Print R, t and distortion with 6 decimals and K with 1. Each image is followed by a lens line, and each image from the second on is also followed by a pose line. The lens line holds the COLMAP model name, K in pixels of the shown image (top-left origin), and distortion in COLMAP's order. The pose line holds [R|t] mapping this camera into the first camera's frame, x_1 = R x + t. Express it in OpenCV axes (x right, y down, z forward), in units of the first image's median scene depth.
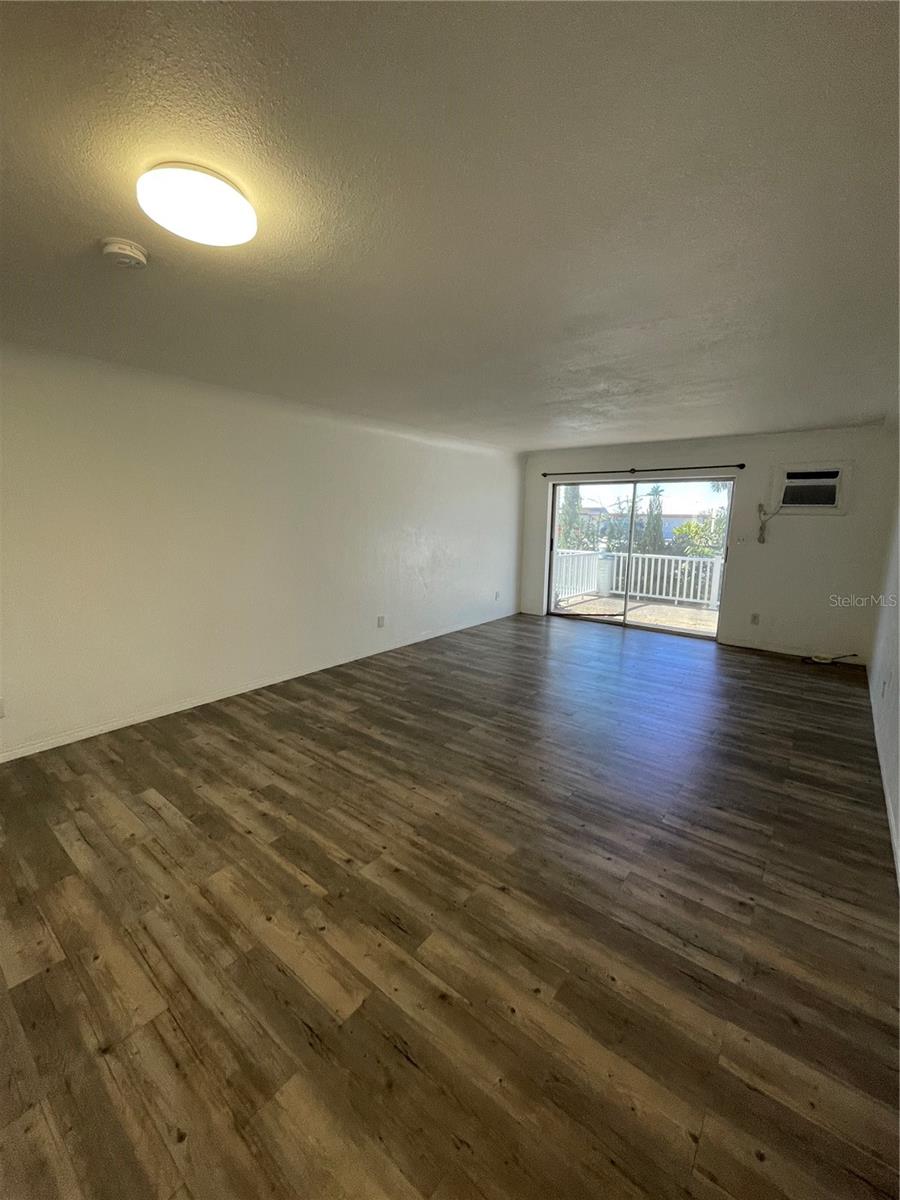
lens RADIAL K [[488.2, 0, 450.0], [0, 488.2, 600.0], [0, 0, 1]] dist [0.000760, 0.000331]
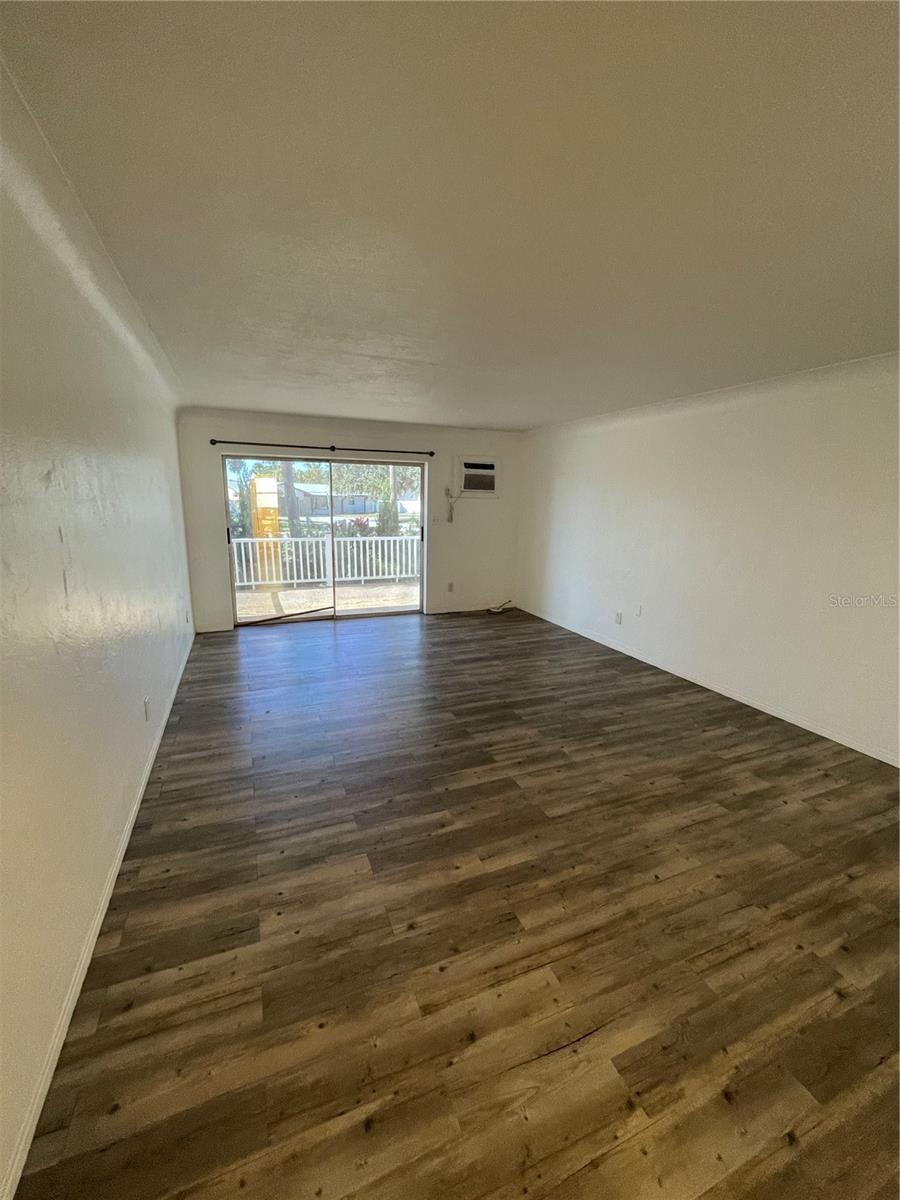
lens RADIAL K [[488.2, 0, 450.0], [0, 488.2, 600.0], [0, 0, 1]] dist [0.000760, 0.000331]
pose [[0.475988, -0.184860, 0.859804, -0.615492], [0.140767, 0.981068, 0.133003, -0.139417], [-0.868113, 0.057724, 0.492999, 0.678883]]
